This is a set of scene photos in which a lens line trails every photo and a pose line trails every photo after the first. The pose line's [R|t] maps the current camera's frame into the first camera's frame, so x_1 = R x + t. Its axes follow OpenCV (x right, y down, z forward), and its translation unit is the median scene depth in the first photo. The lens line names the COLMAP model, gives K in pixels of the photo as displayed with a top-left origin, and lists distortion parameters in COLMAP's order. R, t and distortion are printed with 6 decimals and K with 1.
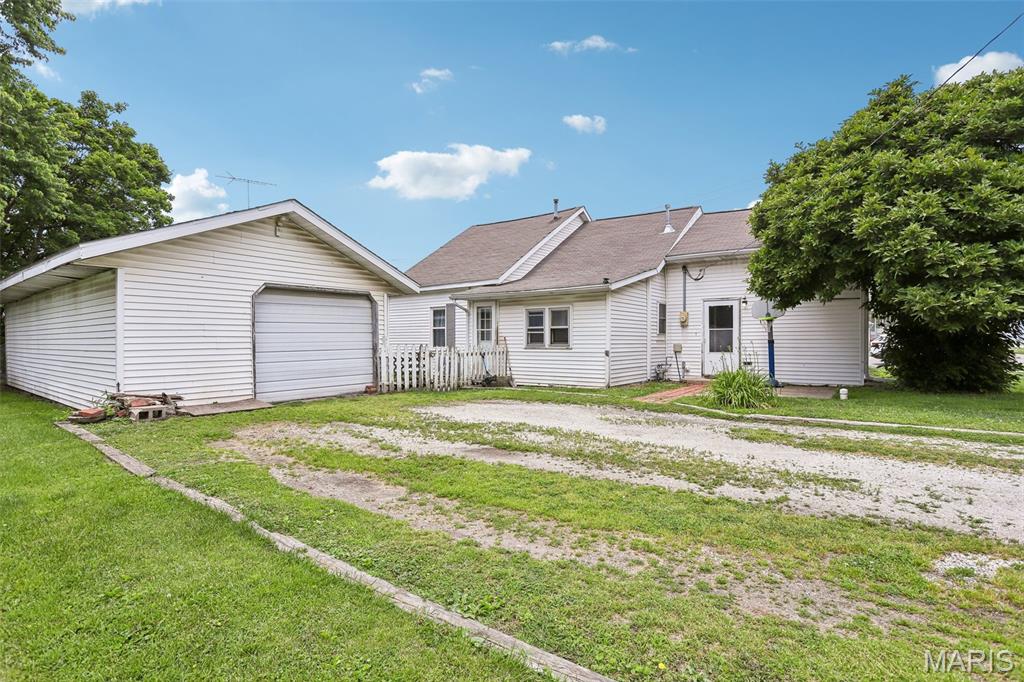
lens RADIAL K [[518.8, 0, 513.8], [0, 518.8, 336.7], [0, 0, 1]] dist [-0.057714, 0.016452]
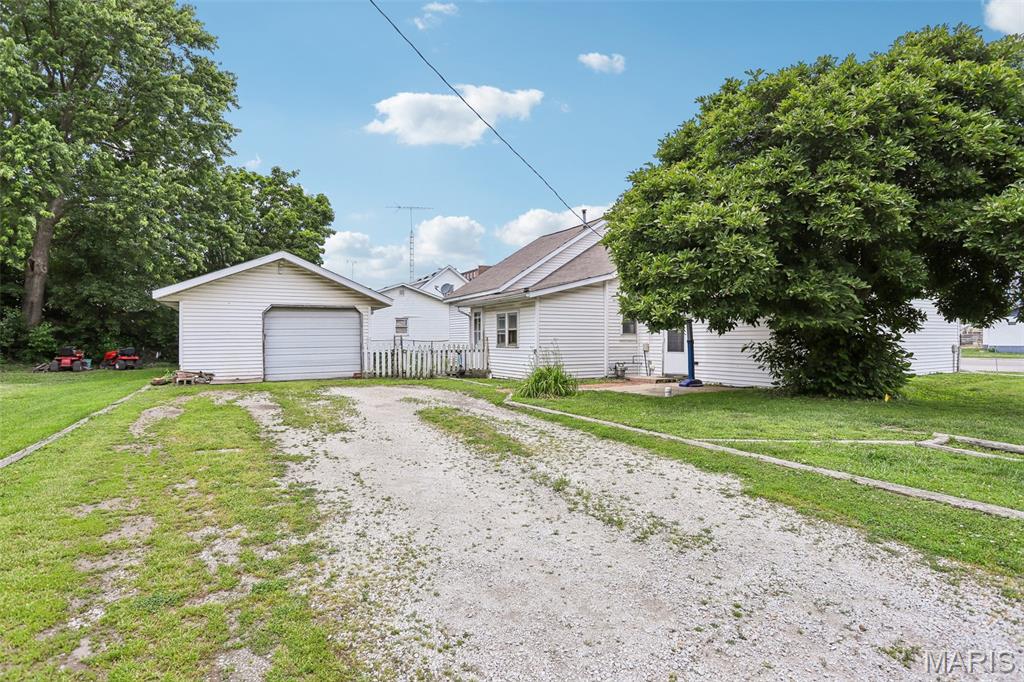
lens RADIAL K [[518.8, 0, 508.2], [0, 518.8, 345.1], [0, 0, 1]] dist [-0.057714, 0.016452]
pose [[0.902870, 0.005213, -0.429881, 0.659701], [0.004049, 0.999779, 0.020627, -0.007256], [0.429894, -0.020364, 0.902650, -0.086345]]
